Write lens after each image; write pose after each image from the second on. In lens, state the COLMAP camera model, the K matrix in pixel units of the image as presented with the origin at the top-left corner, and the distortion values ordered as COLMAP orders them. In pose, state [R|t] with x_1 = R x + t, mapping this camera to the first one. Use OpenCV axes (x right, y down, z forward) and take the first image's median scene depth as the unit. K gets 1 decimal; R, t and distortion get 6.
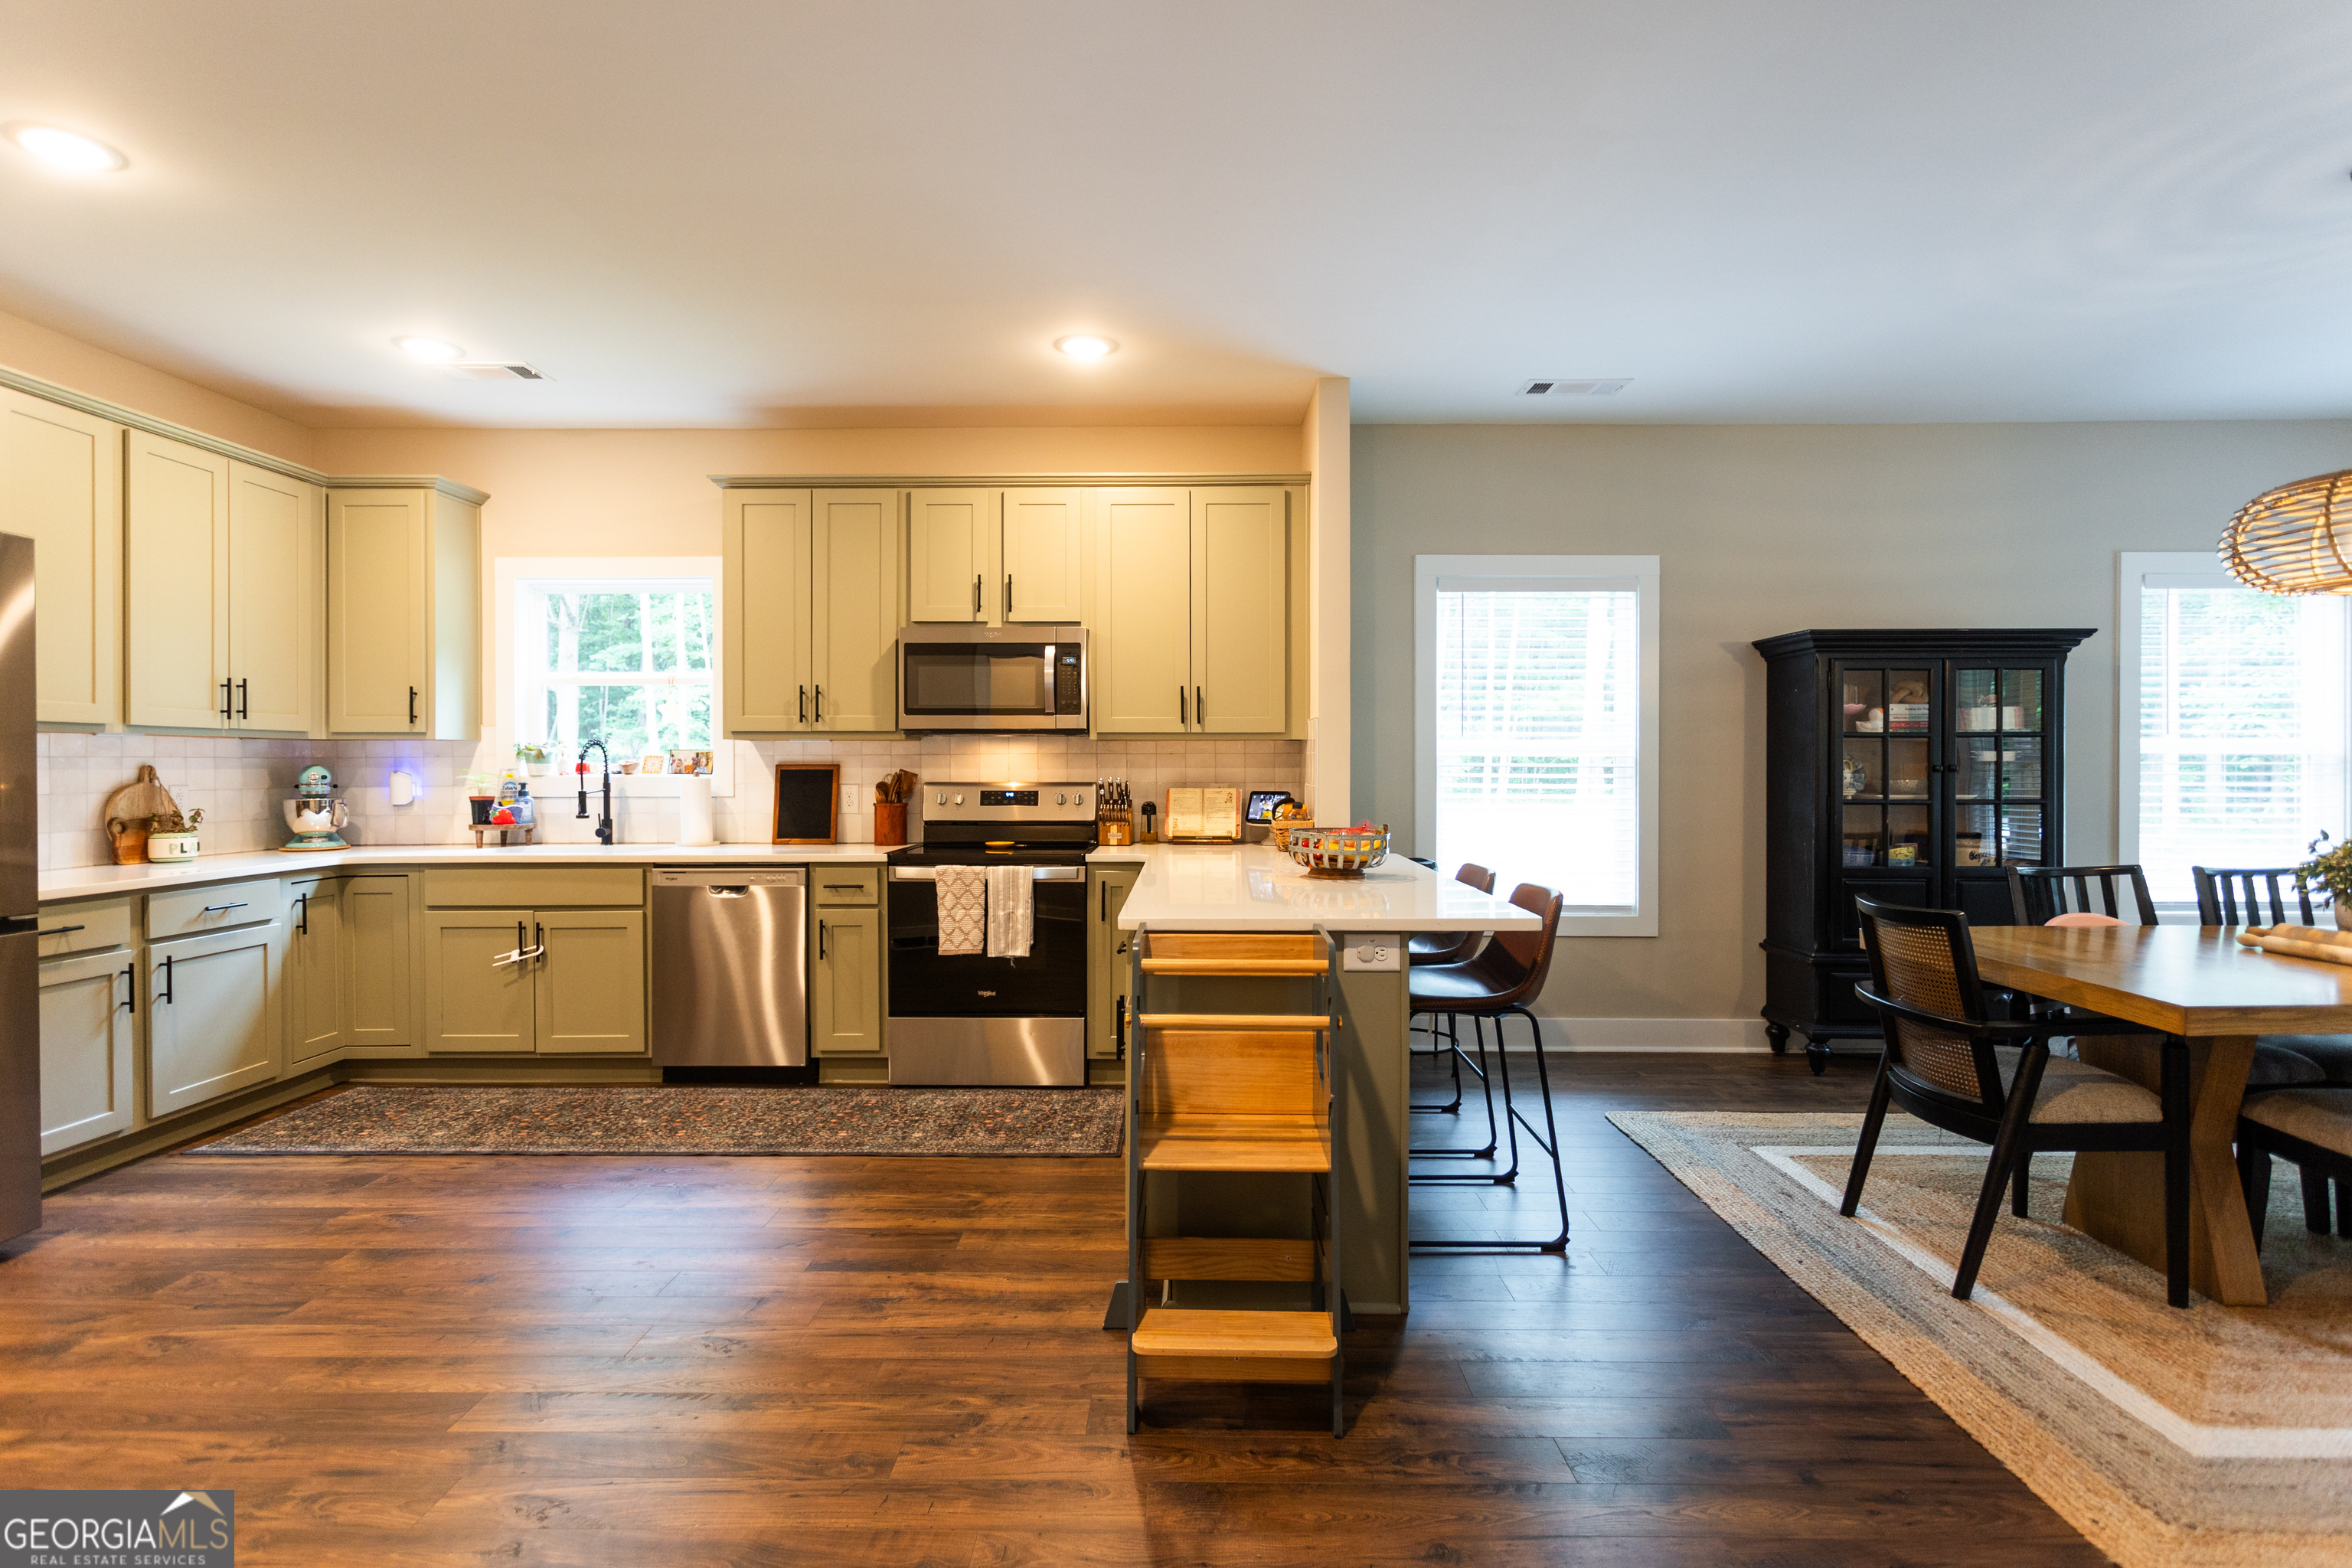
lens RADIAL K [[1119.3, 0, 1155.7], [0, 1119.3, 774.3], [0, 0, 1]] dist [0.001261, 0.001936]
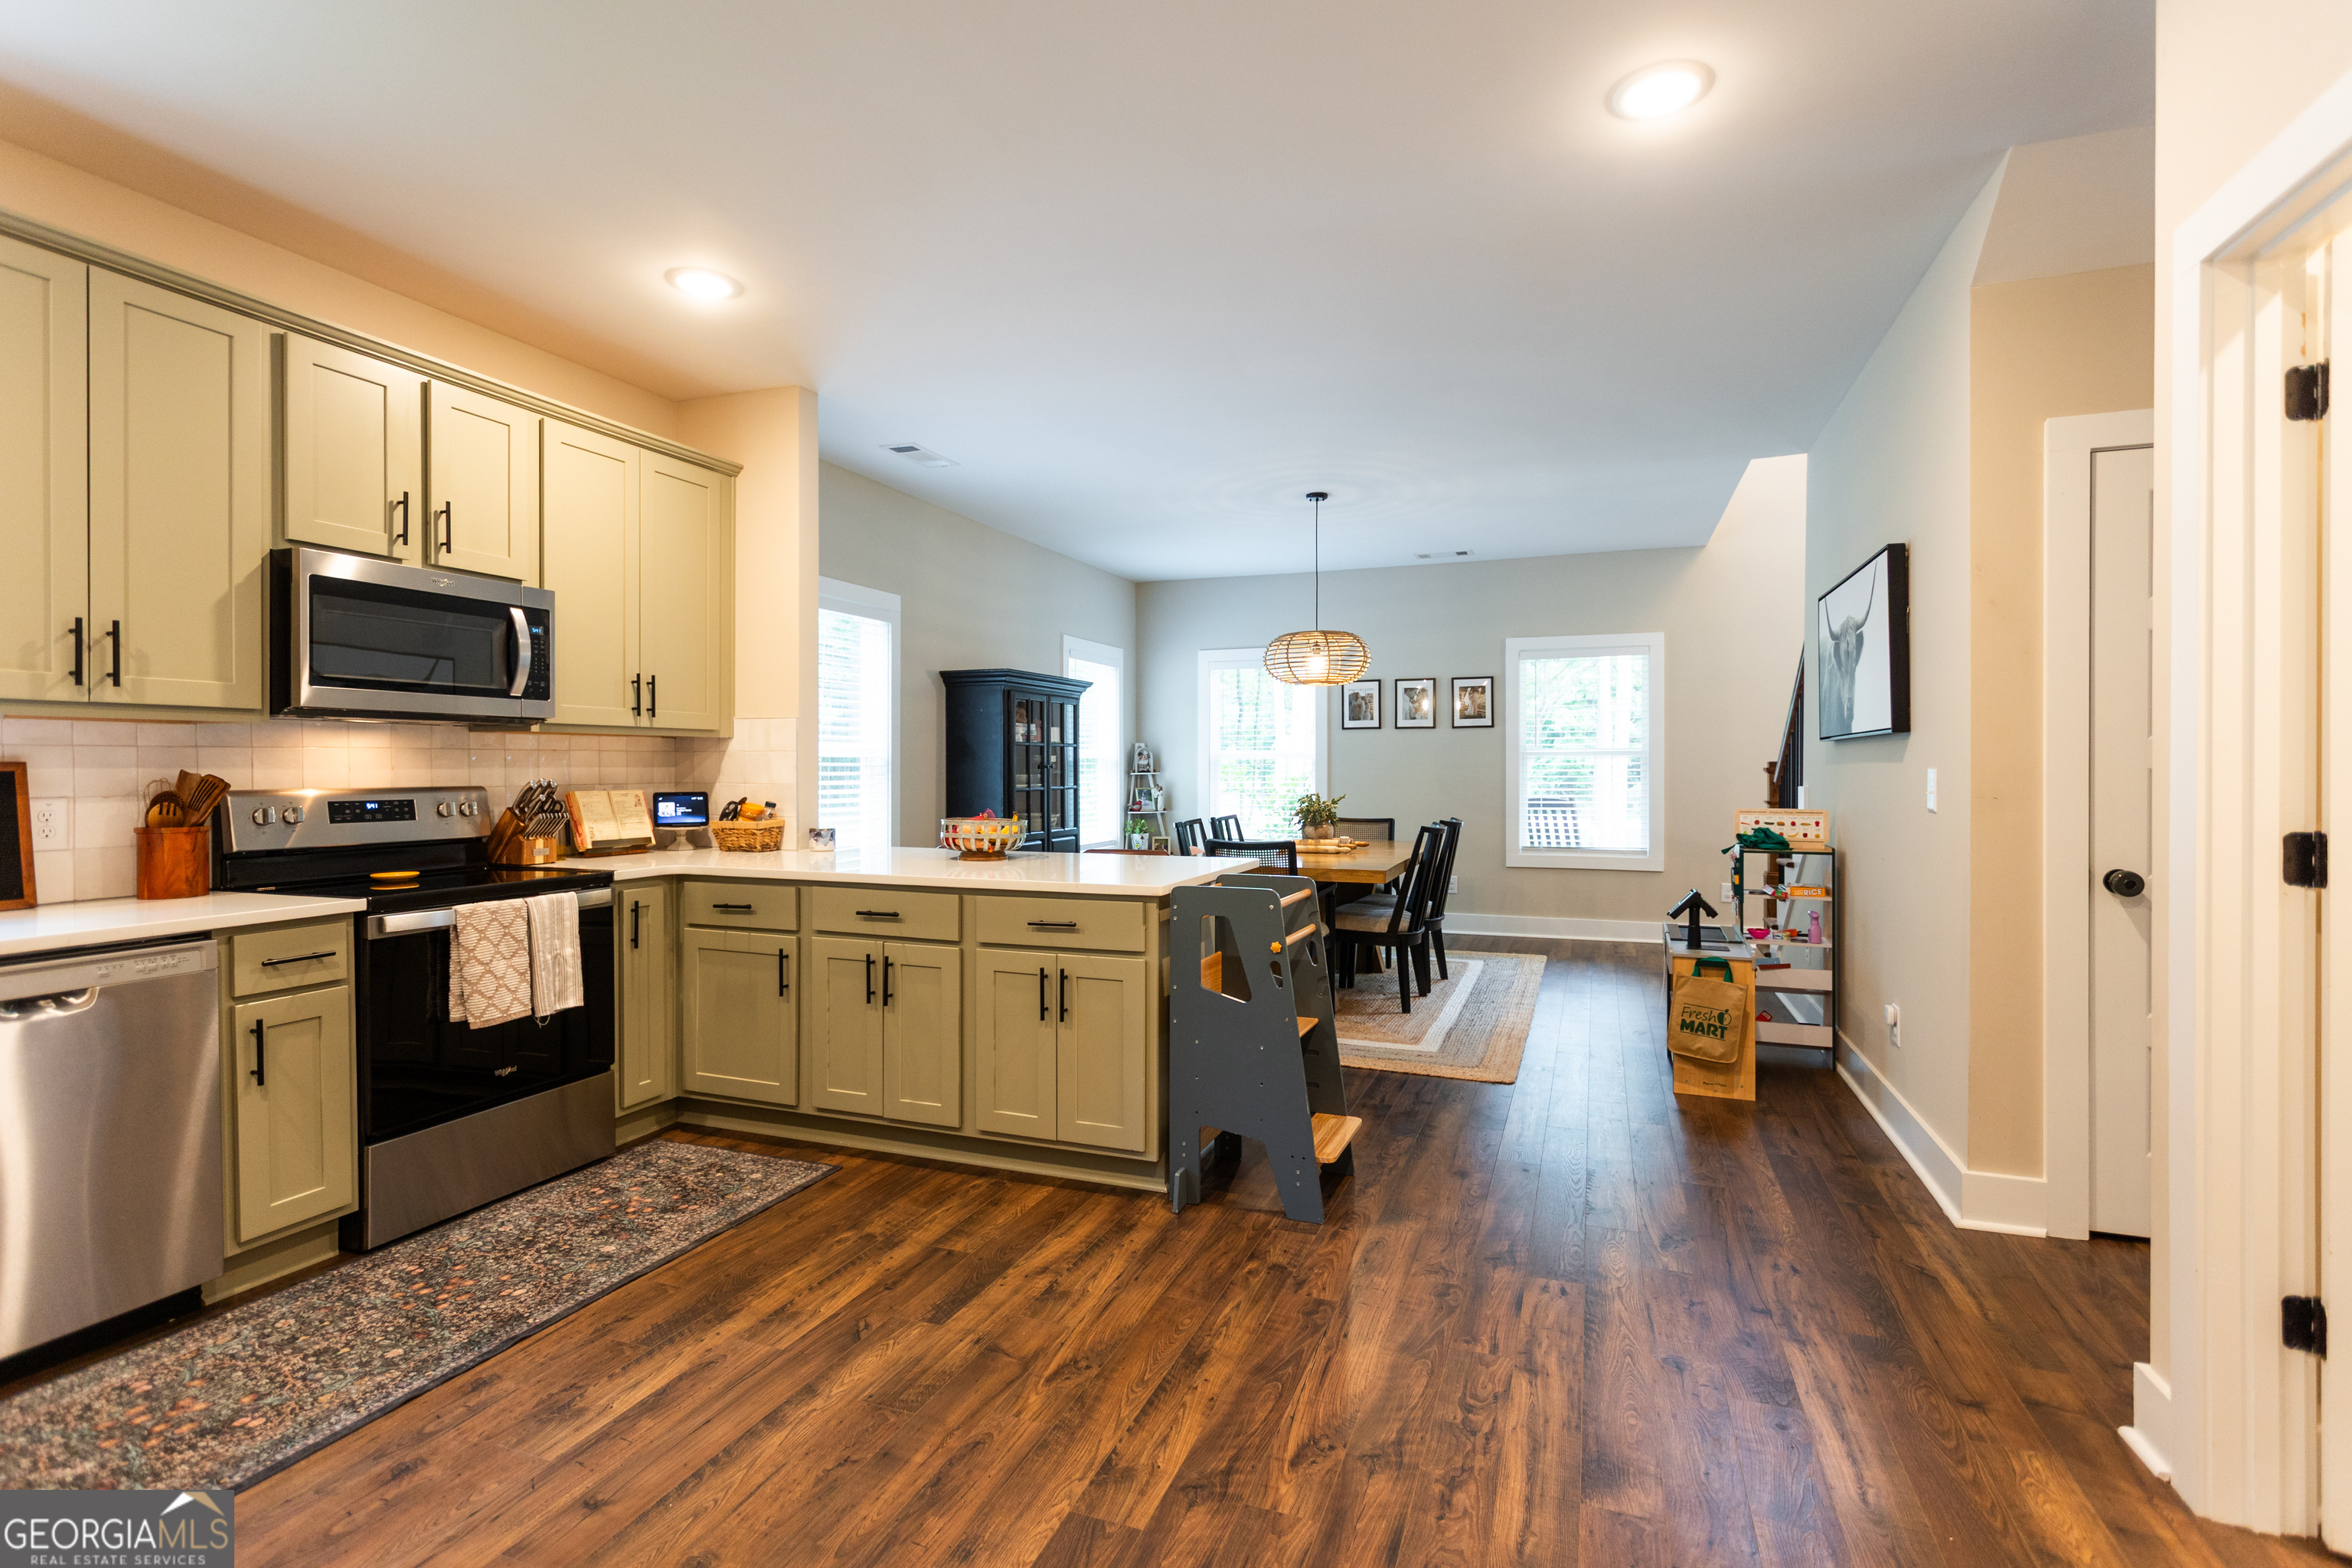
lens RADIAL K [[1119.3, 0, 1179.0], [0, 1119.3, 769.7], [0, 0, 1]] dist [0.001261, 0.001936]
pose [[0.334780, -0.003440, 0.942290, -0.815326], [0.007312, 0.999973, 0.001053, -0.001580], [-0.942268, 0.006537, 0.334796, 0.384738]]
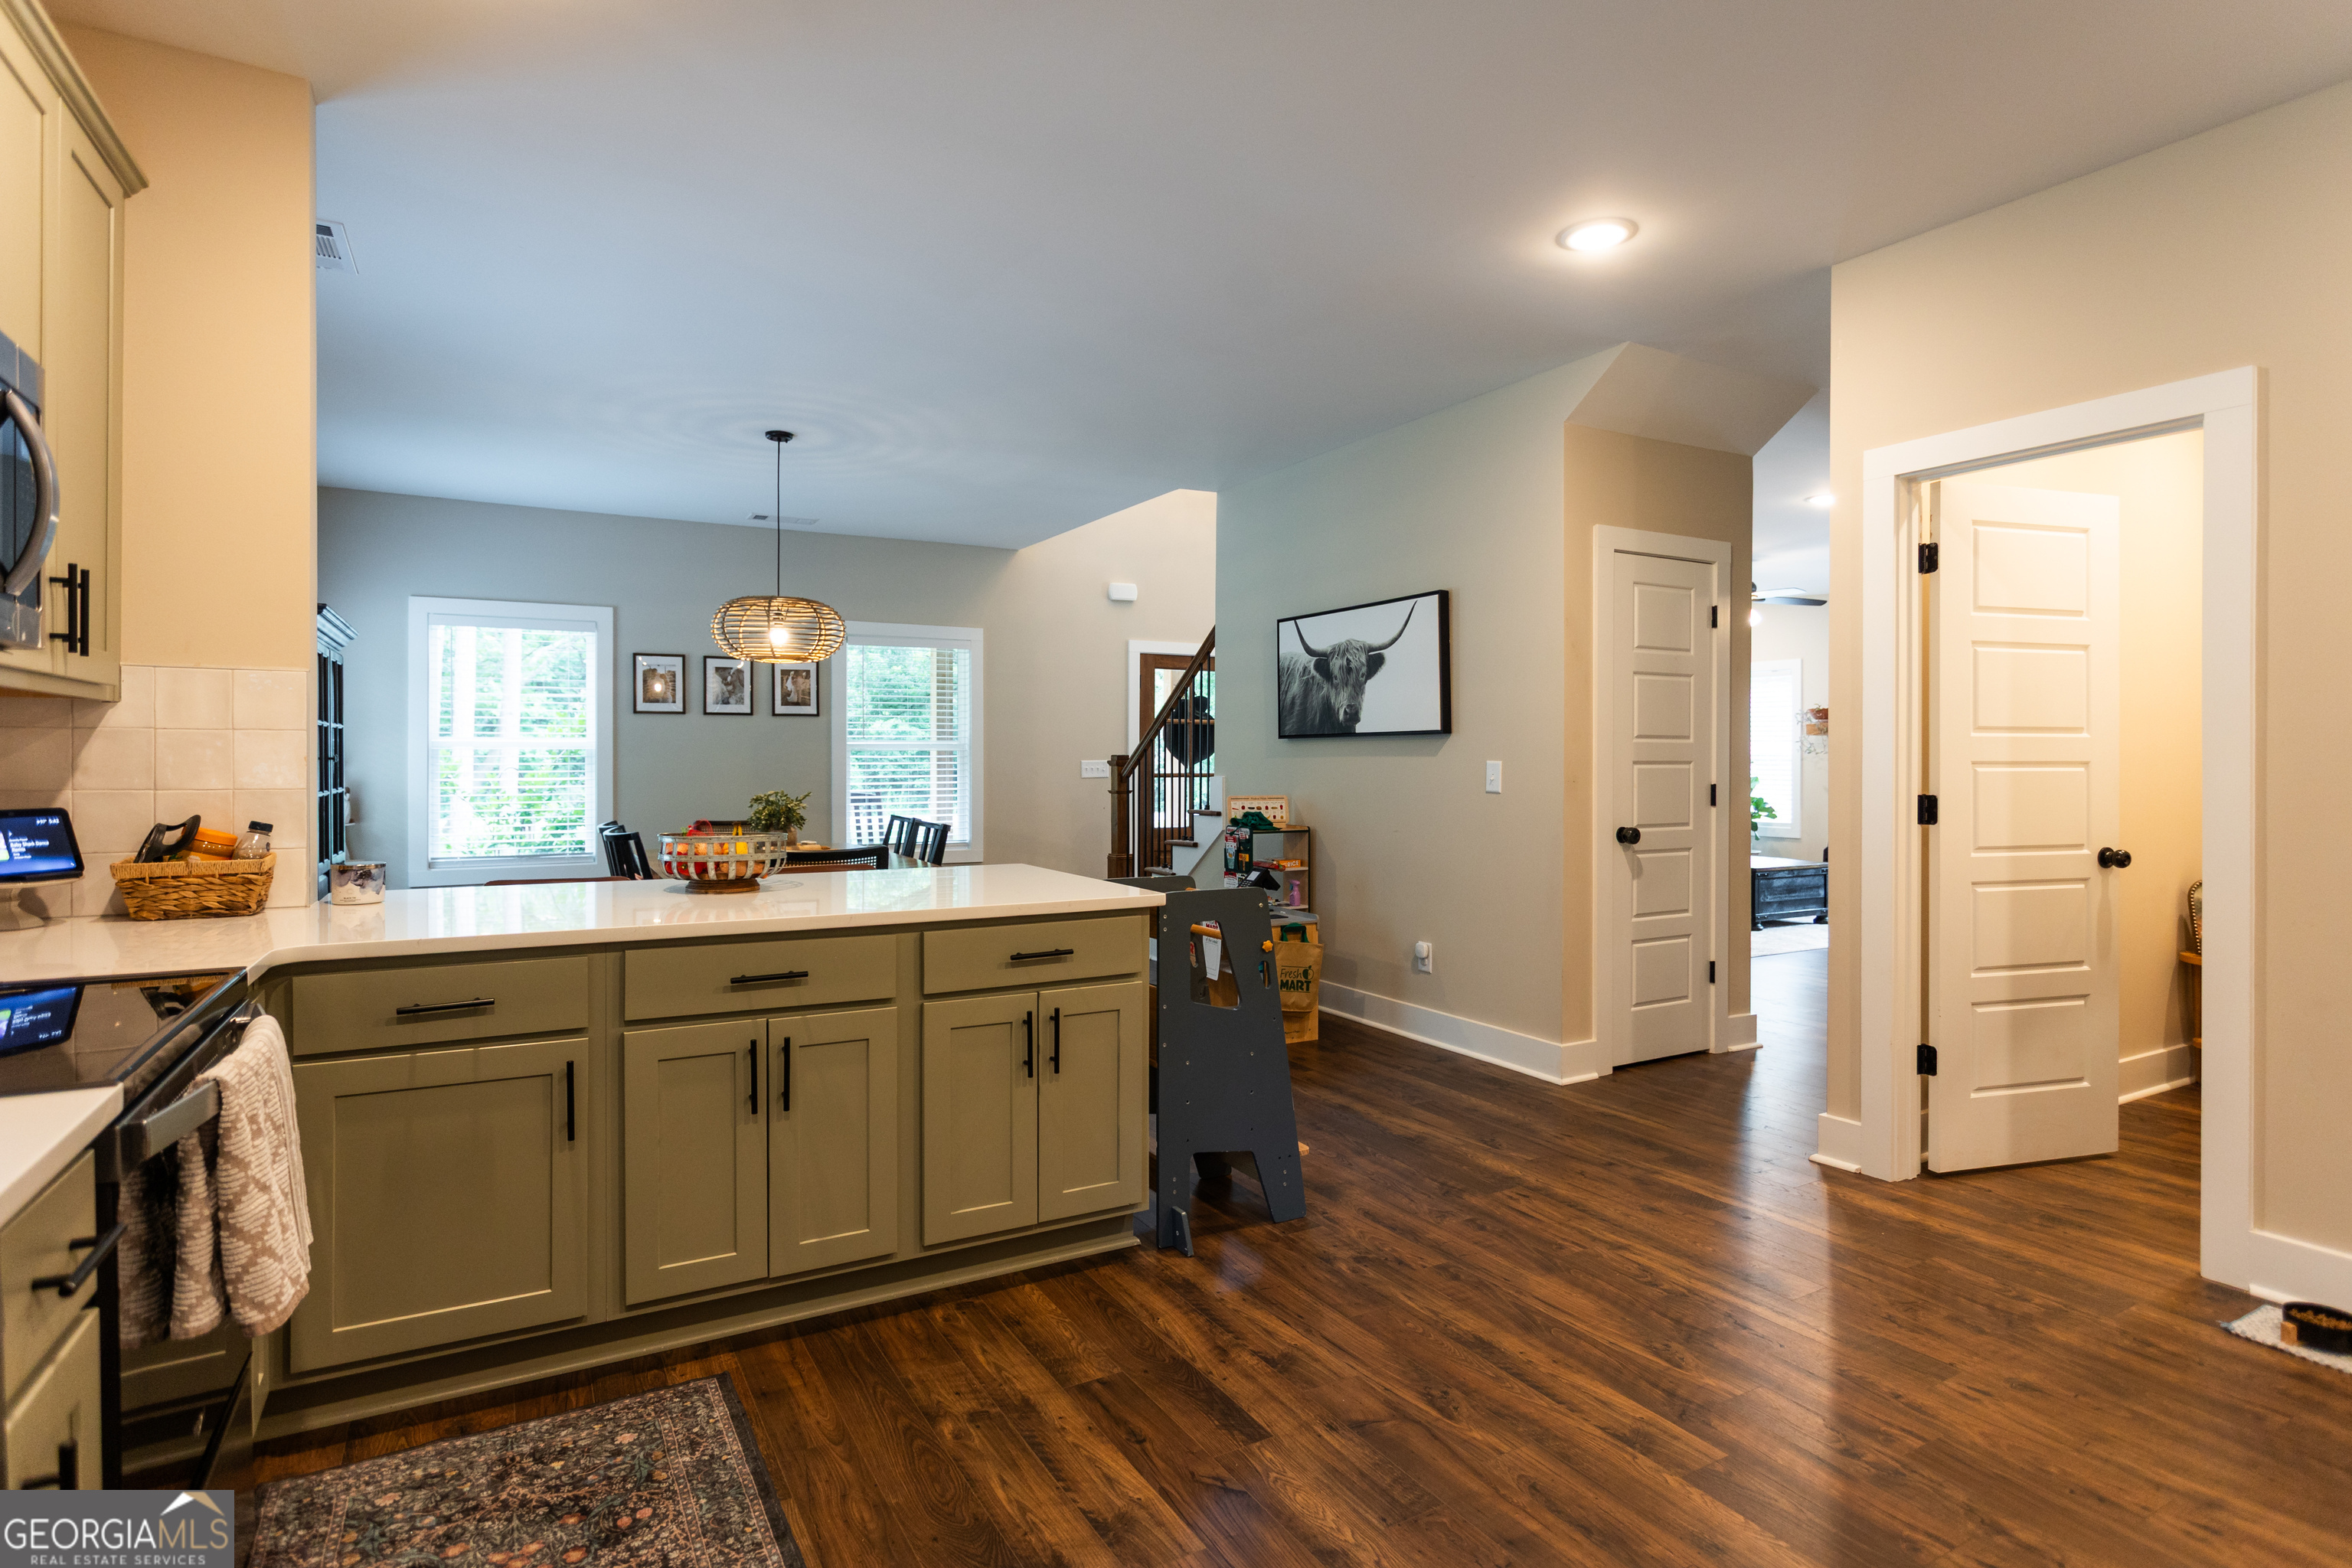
lens RADIAL K [[1199.8, 0, 1188.8], [0, 1199.8, 774.5], [0, 0, 1]] dist [-0.000781, 0.000351]
pose [[-0.517630, -0.011051, 0.855533, -0.713457], [0.004944, 0.999861, 0.015907, -0.005189], [-0.855590, 0.012464, -0.517503, 1.082160]]
